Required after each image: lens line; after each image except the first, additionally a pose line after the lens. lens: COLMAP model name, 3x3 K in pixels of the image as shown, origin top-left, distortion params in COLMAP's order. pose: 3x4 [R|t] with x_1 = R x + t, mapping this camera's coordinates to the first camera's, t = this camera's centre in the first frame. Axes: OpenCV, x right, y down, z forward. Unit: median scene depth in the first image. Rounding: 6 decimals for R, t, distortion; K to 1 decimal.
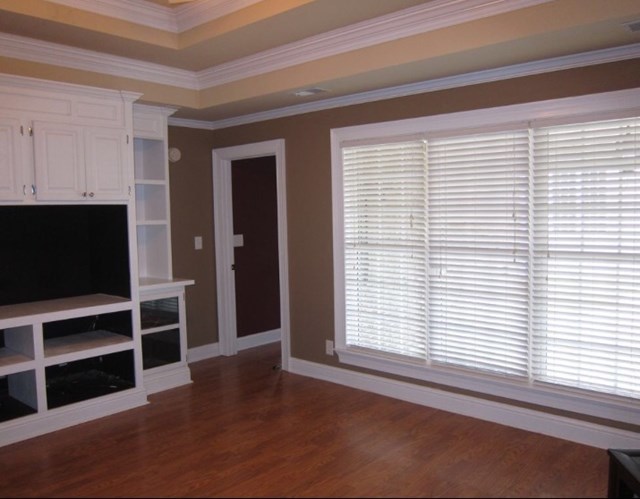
lens RADIAL K [[580.1, 0, 320.7], [0, 580.1, 236.4], [0, 0, 1]] dist [-0.002402, 0.001918]
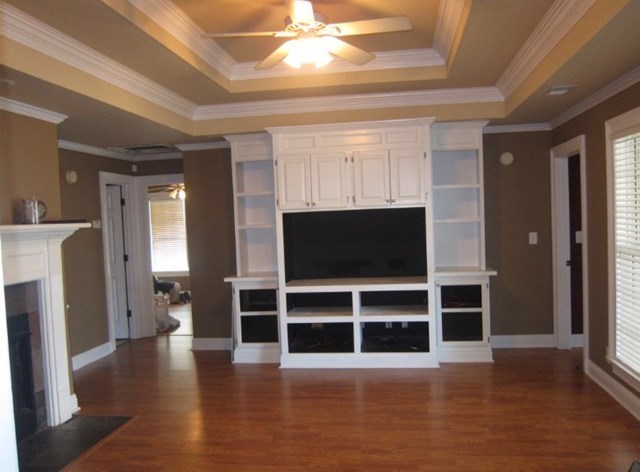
lens RADIAL K [[557.8, 0, 320.0], [0, 557.8, 236.0], [0, 0, 1]] dist [-0.004447, 0.003328]
pose [[0.563118, 0.026972, -0.825936, 0.539389], [-0.008612, 0.999604, 0.026772, -0.022092], [0.826332, -0.007963, 0.563128, 0.124560]]
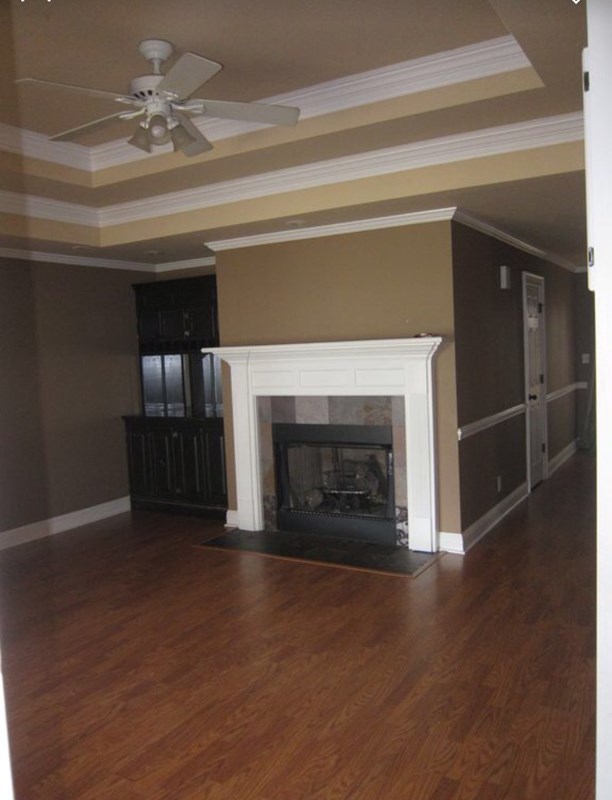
lens RADIAL K [[676.8, 0, 306.0], [0, 676.8, 400.0], [0, 0, 1]] dist [-0.050161, -0.003130]
pose [[-0.977218, 0.083902, -0.194949, -0.114589], [0.060869, 0.990750, 0.121282, -0.056462], [0.203322, 0.106652, -0.973286, 1.284928]]
